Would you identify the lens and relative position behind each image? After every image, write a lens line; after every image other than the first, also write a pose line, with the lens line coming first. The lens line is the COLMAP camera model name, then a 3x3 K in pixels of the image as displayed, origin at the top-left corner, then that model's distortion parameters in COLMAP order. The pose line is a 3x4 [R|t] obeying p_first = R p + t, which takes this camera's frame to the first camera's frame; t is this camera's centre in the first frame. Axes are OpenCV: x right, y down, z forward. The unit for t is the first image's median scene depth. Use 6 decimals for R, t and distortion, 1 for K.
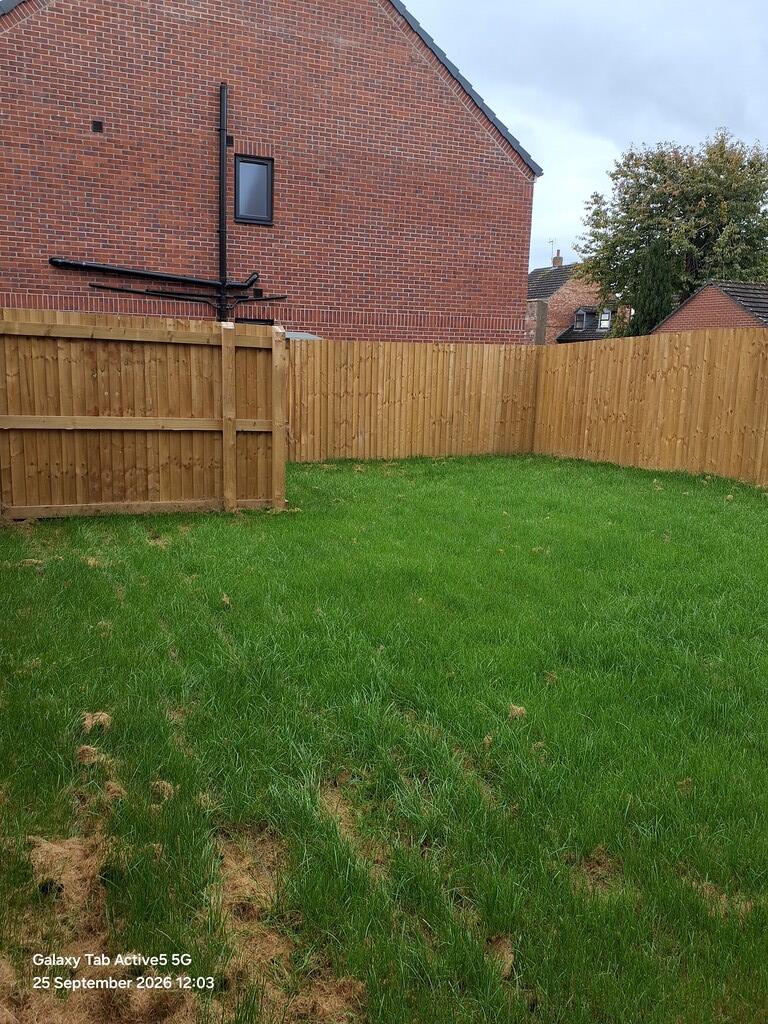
lens RADIAL K [[812.1, 0, 390.9], [0, 812.1, 516.7], [0, 0, 1]] dist [0.016330, -0.026433]
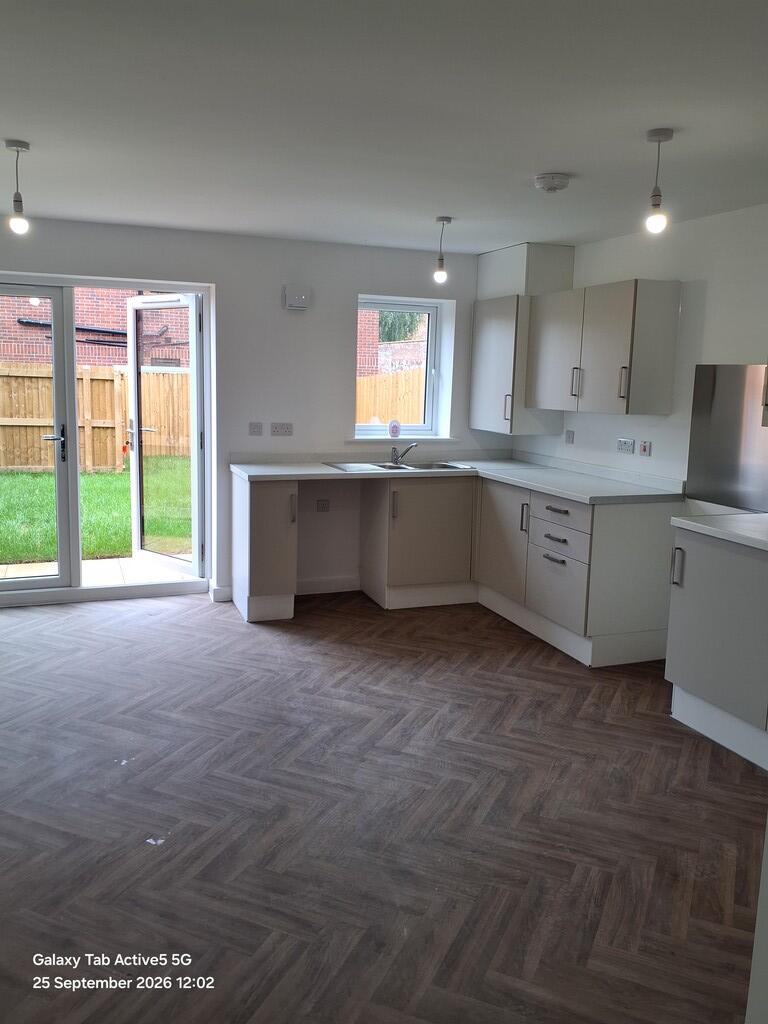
lens RADIAL K [[812.1, 0, 383.7], [0, 812.1, 508.1], [0, 0, 1]] dist [0.016330, -0.026433]
pose [[0.999307, -0.003872, -0.037009, 0.320718], [0.002226, 0.999010, -0.044428, 0.095925], [0.037145, 0.044315, 0.998327, -0.461778]]
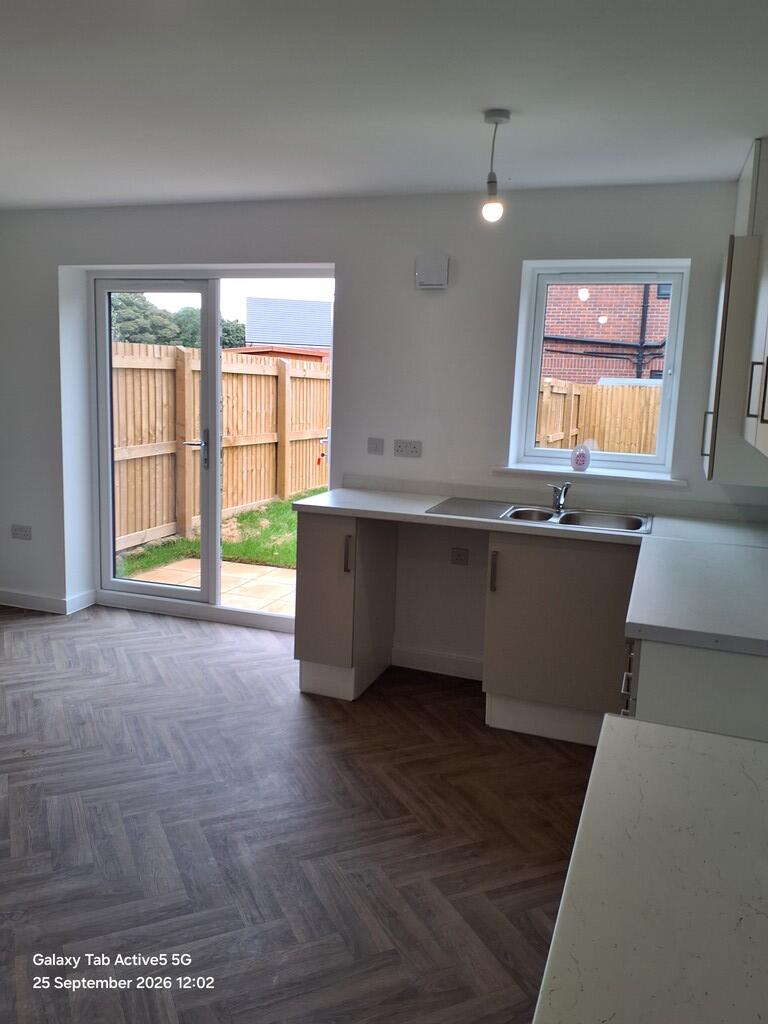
lens RADIAL K [[812.1, 0, 381.9], [0, 812.1, 495.1], [0, 0, 1]] dist [0.016330, -0.026433]
pose [[0.730470, 0.090853, -0.676875, 0.479363], [-0.147461, 0.988715, -0.026428, 0.060223], [0.666835, 0.119117, 0.735623, -0.260650]]
